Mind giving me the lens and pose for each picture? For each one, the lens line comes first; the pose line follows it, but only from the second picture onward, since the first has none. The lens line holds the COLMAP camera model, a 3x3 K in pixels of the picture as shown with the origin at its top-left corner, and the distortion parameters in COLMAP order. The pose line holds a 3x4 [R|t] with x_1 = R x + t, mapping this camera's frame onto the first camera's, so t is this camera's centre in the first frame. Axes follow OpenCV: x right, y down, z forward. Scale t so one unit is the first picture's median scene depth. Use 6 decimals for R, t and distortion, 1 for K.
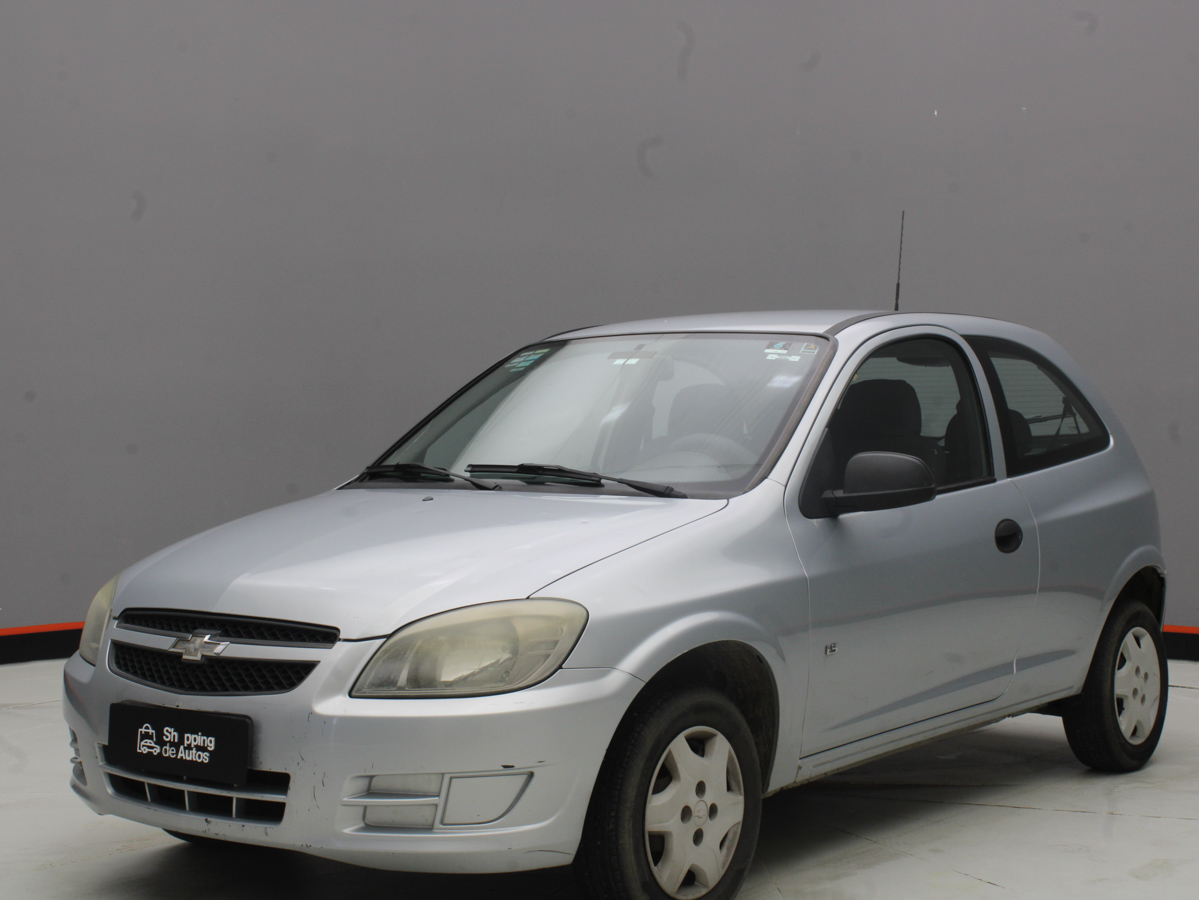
lens RADIAL K [[1925.3, 0, 599.5], [0, 1925.3, 450.0], [0, 0, 1]] dist [-0.040592, 0.023281]
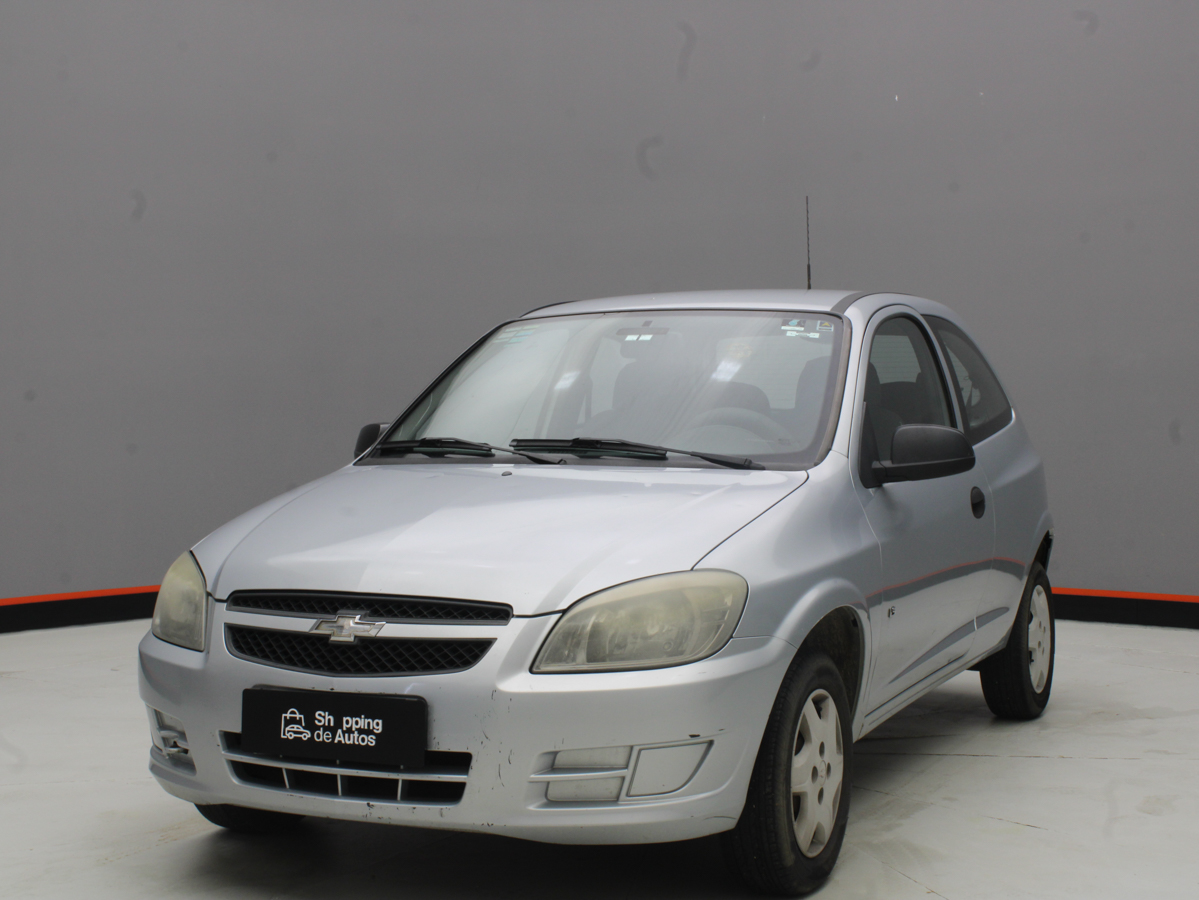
lens RADIAL K [[1854.4, 0, 599.5], [0, 1854.4, 450.0], [0, 0, 1]] dist [-0.069639, 0.161891]
pose [[0.975341, -0.008908, 0.220524, -0.285045], [0.005874, 0.999879, 0.014410, -0.000636], [-0.220626, -0.012759, 0.975275, 0.054900]]
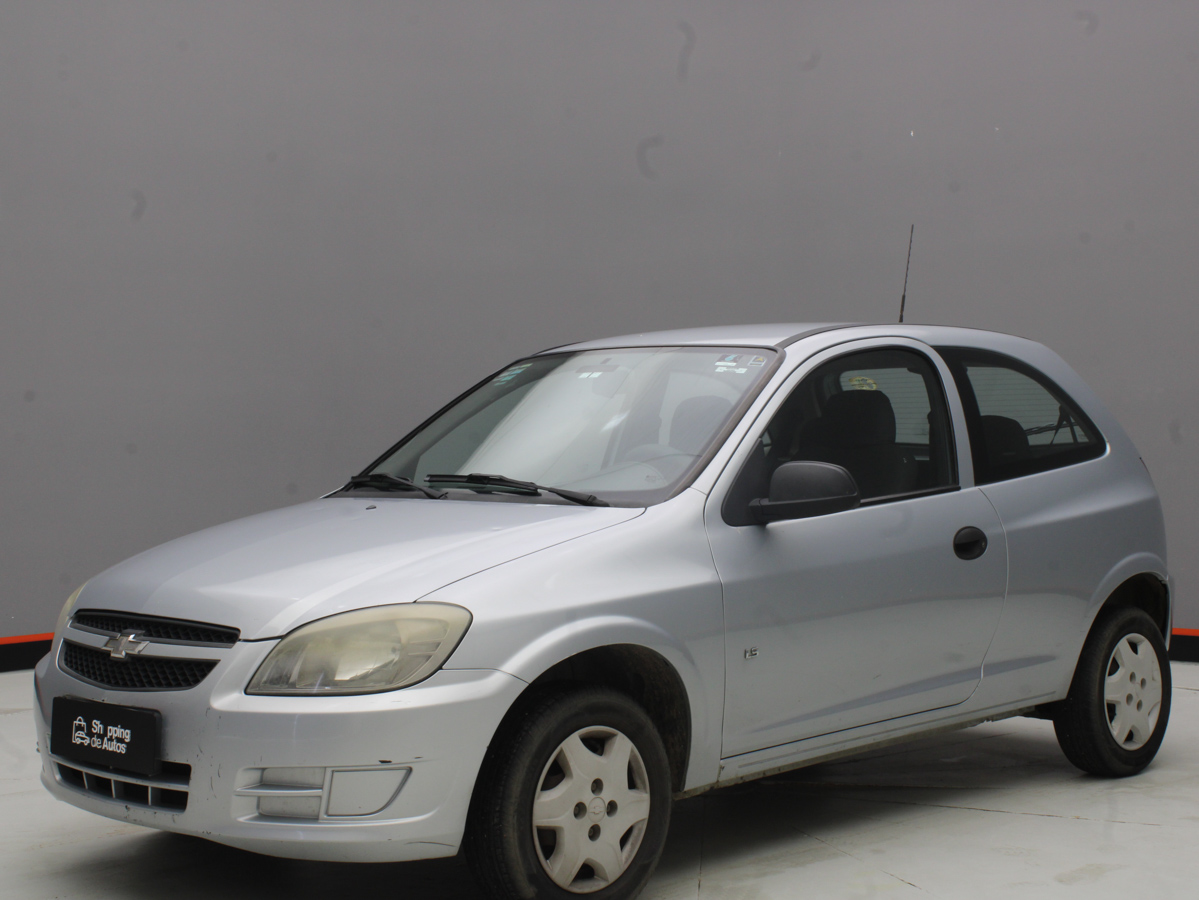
lens RADIAL K [[1854.4, 0, 599.5], [0, 1854.4, 450.0], [0, 0, 1]] dist [-0.069639, 0.161891]
pose [[0.992999, -0.004519, -0.118037, 0.173847], [0.003979, 0.999981, -0.004805, -0.000786], [0.118057, 0.004302, 0.992998, 0.005951]]
